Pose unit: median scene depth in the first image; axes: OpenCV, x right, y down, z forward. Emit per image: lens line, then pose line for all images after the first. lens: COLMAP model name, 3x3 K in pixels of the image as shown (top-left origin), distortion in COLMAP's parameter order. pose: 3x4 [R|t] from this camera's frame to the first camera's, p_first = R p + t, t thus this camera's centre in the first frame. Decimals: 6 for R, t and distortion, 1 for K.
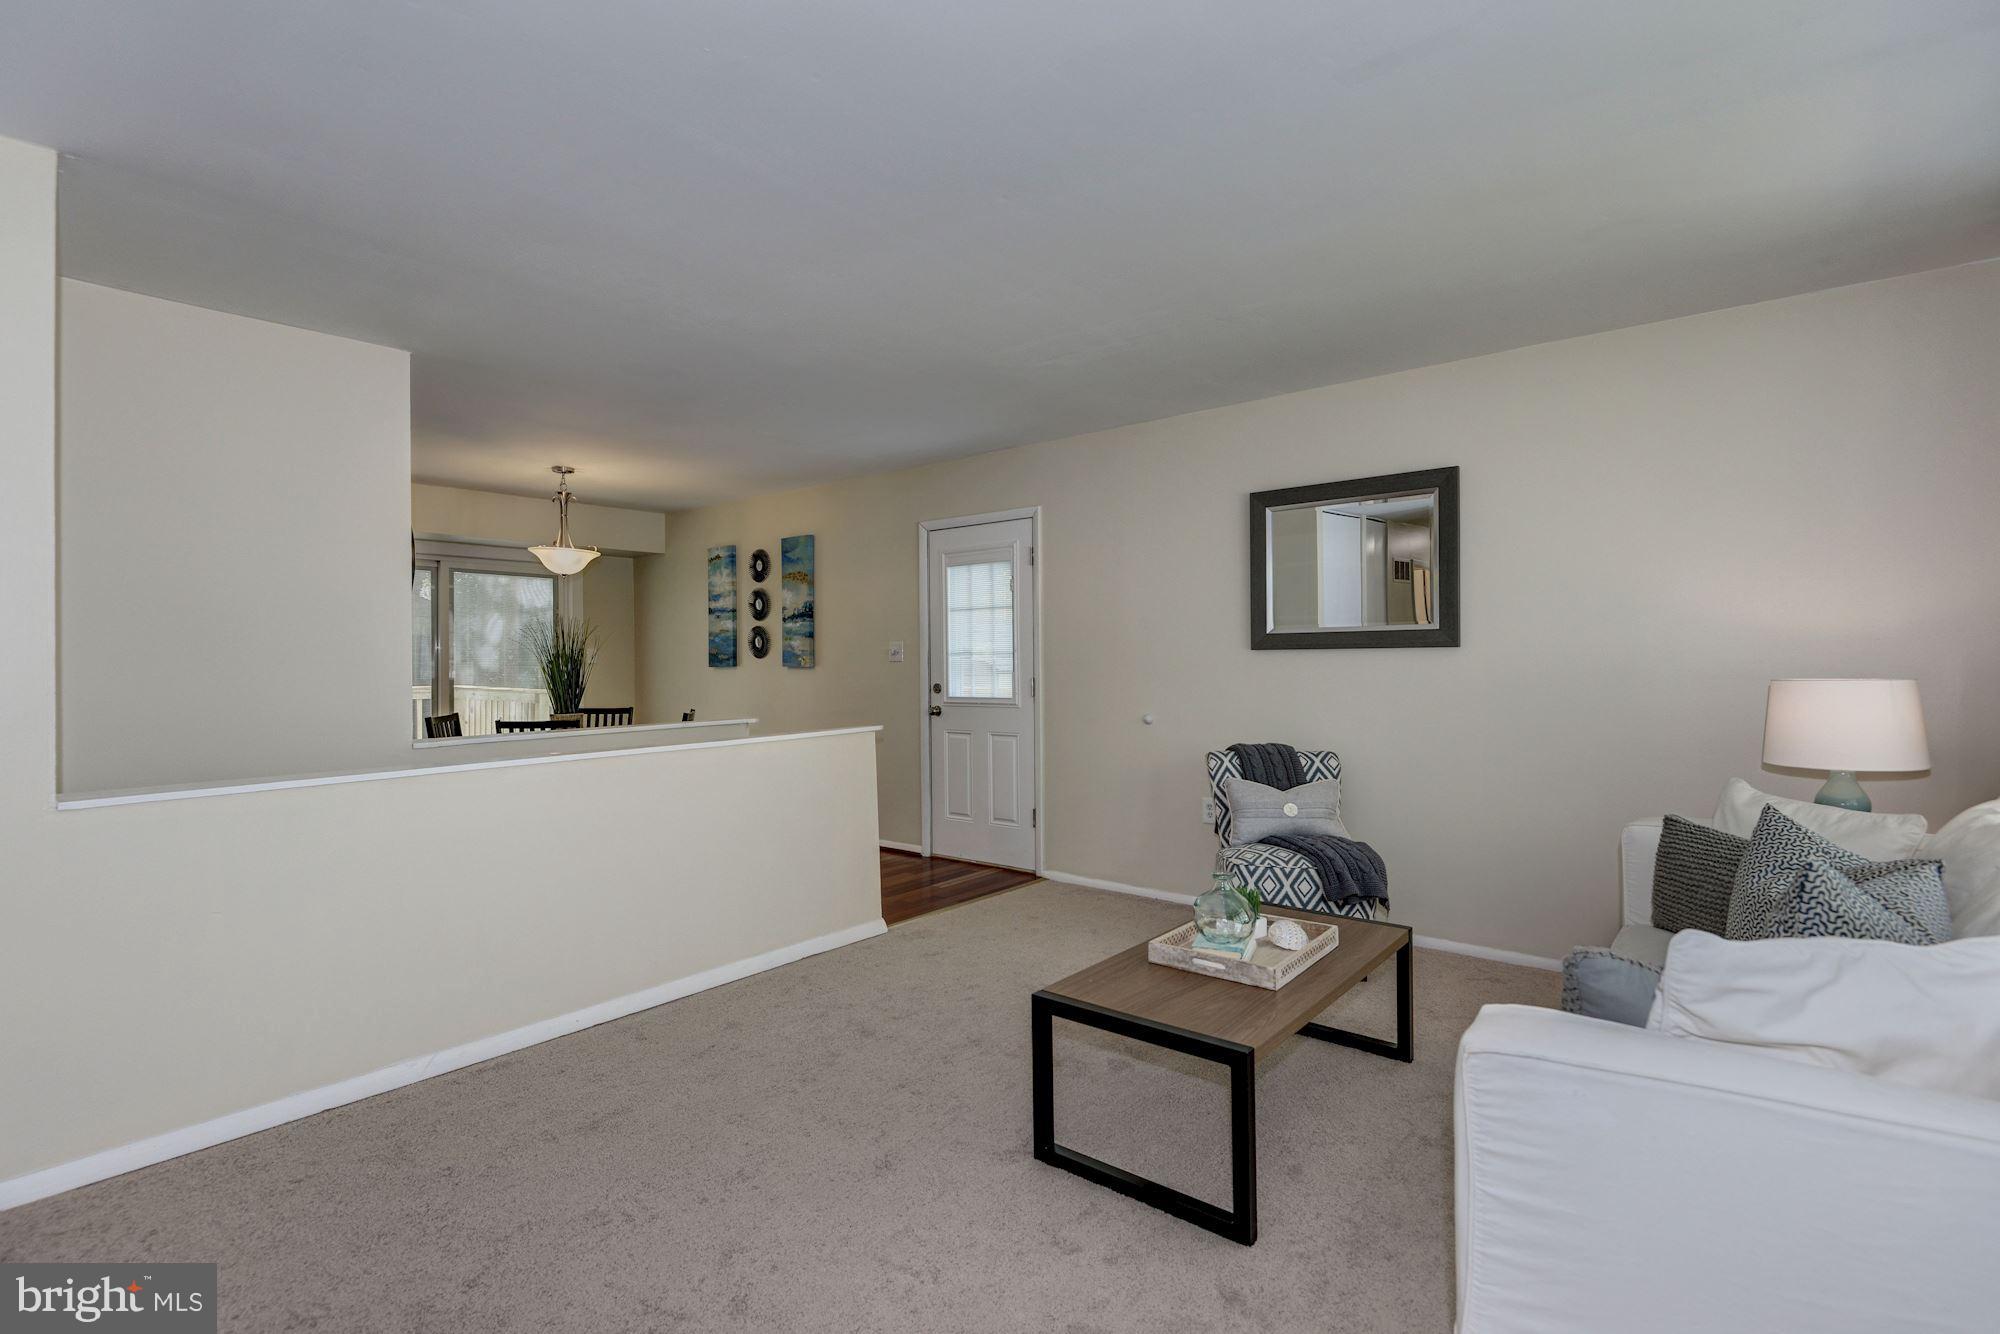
lens RADIAL K [[916.0, 0, 993.0], [0, 916.0, 669.0], [0, 0, 1]] dist [0.002677, -0.003750]
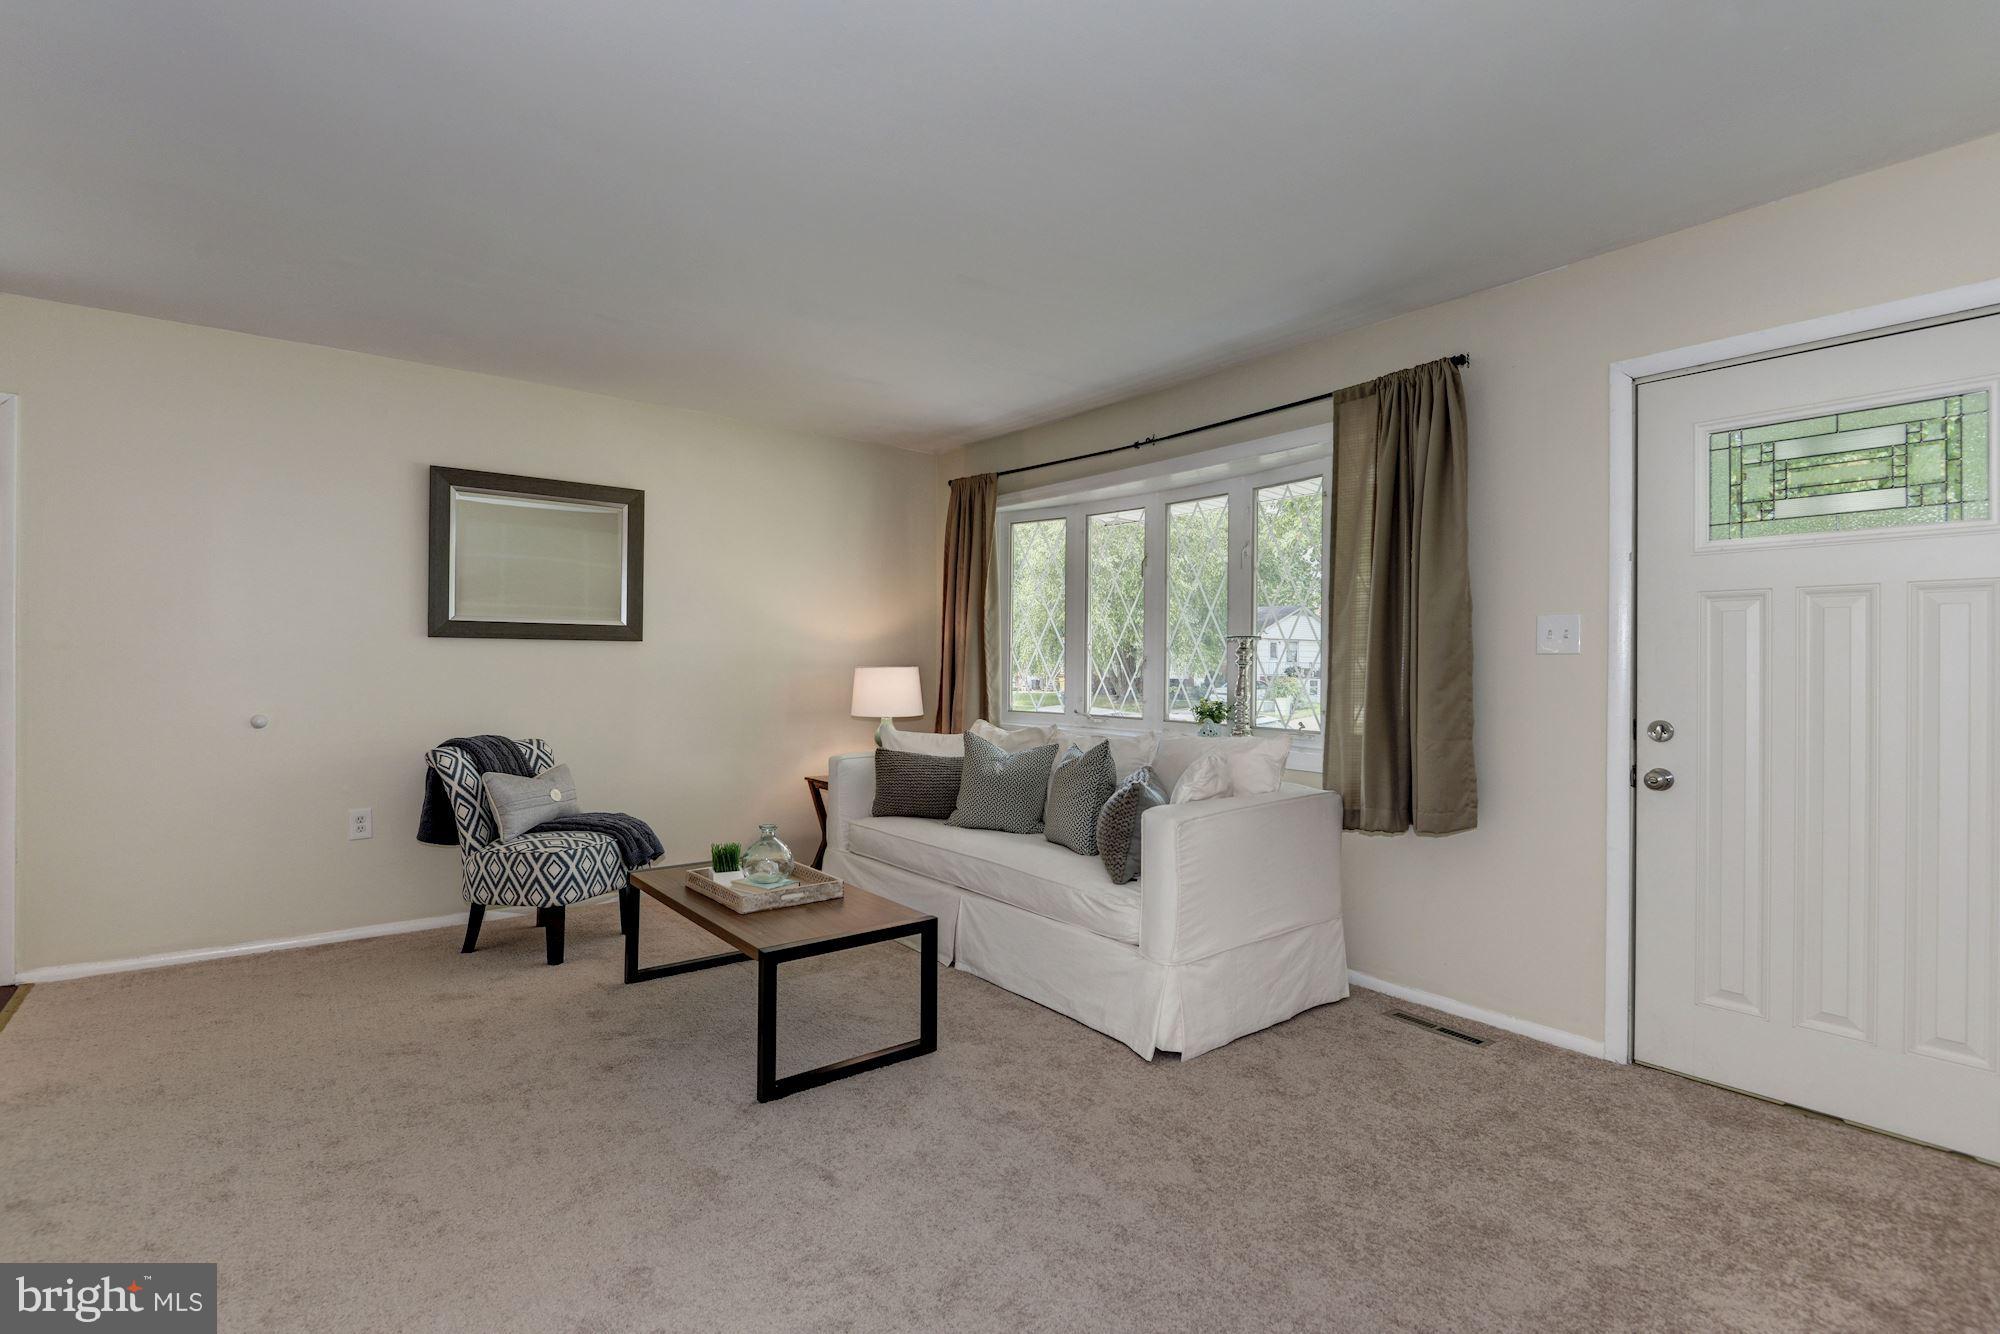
lens RADIAL K [[916.0, 0, 992.5], [0, 916.0, 665.9], [0, 0, 1]] dist [0.002677, -0.003750]
pose [[0.228631, 0.001947, 0.973511, -0.551153], [-0.006011, 0.999982, -0.000588, 0.005961], [-0.973495, -0.005717, 0.228639, 0.279622]]
